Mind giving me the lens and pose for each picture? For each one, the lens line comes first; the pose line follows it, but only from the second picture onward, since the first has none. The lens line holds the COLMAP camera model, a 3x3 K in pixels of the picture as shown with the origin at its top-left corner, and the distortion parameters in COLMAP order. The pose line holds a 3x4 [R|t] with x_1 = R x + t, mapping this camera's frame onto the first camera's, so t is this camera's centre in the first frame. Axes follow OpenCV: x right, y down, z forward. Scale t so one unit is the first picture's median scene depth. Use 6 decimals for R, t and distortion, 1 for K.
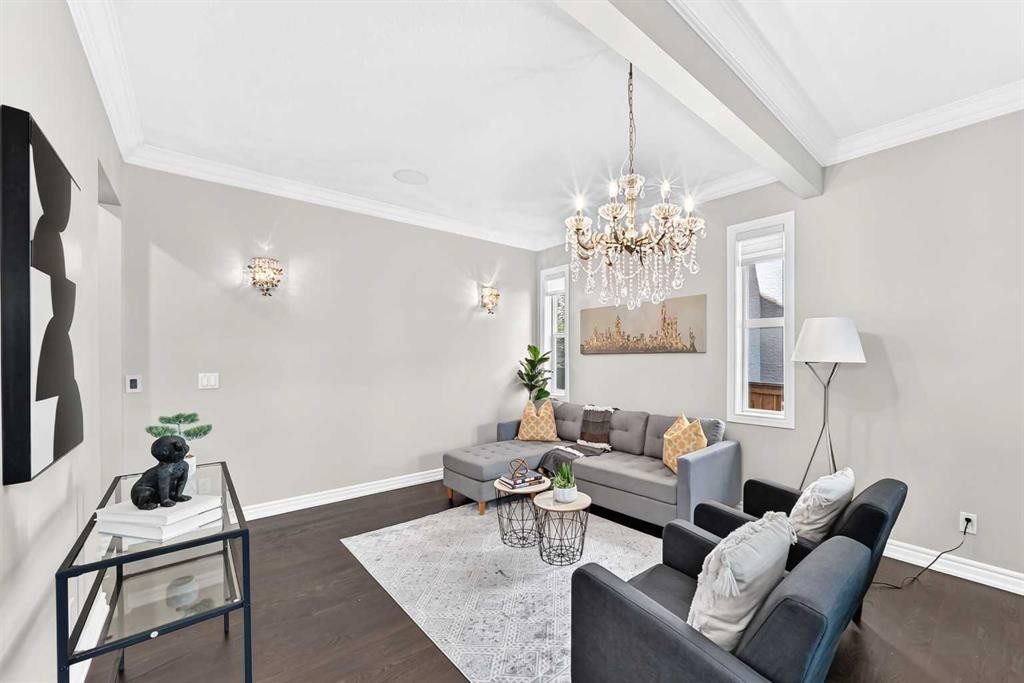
lens RADIAL K [[388.7, 0, 502.8], [0, 388.7, 354.1], [0, 0, 1]] dist [-0.000912, 0.000336]
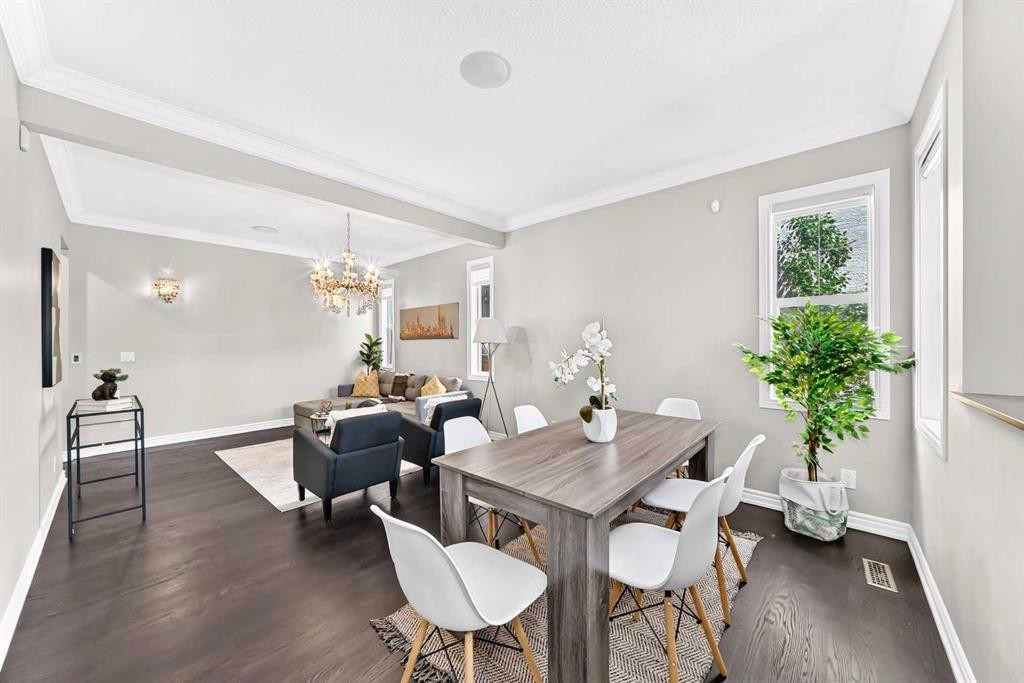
lens RADIAL K [[388.7, 0, 490.2], [0, 388.7, 343.9], [0, 0, 1]] dist [-0.000912, 0.000336]
pose [[0.995638, -0.006419, 0.093078, 0.478609], [0.005794, 0.999959, 0.006984, 0.009350], [-0.093119, -0.006414, 0.995634, -0.605902]]
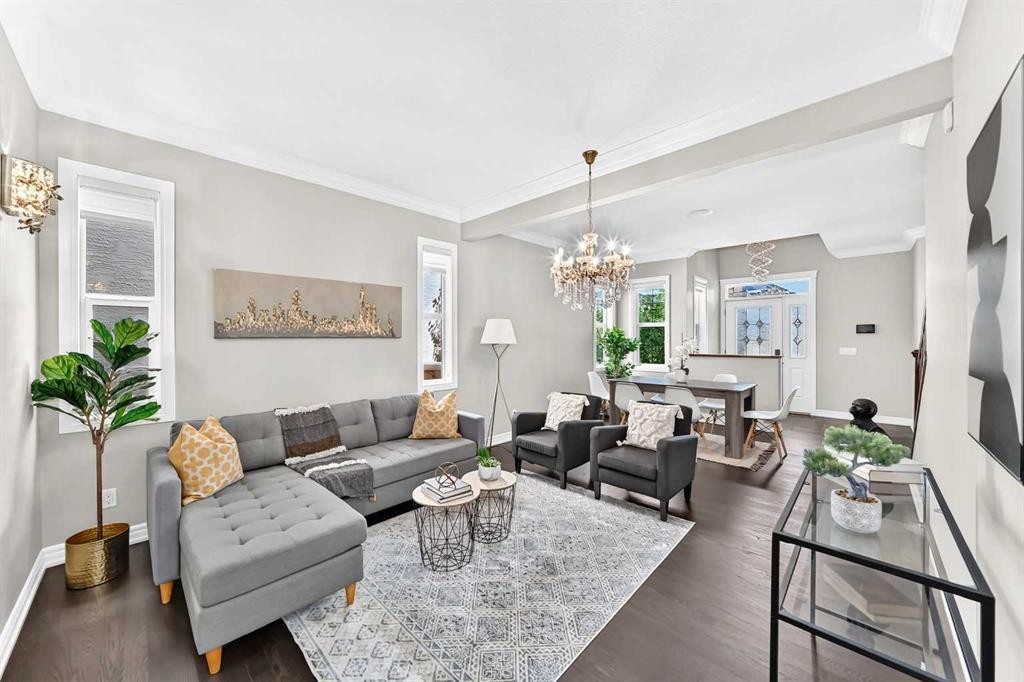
lens RADIAL K [[367.9, 0, 539.0], [0, 367.9, 340.8], [0, 0, 1]] dist [0.000047, -0.000009]
pose [[-0.121914, -0.000003, 0.992541, -0.582499], [0.000206, 1.000000, 0.000029, 0.005581], [-0.992541, 0.000208, -0.121914, 0.687037]]
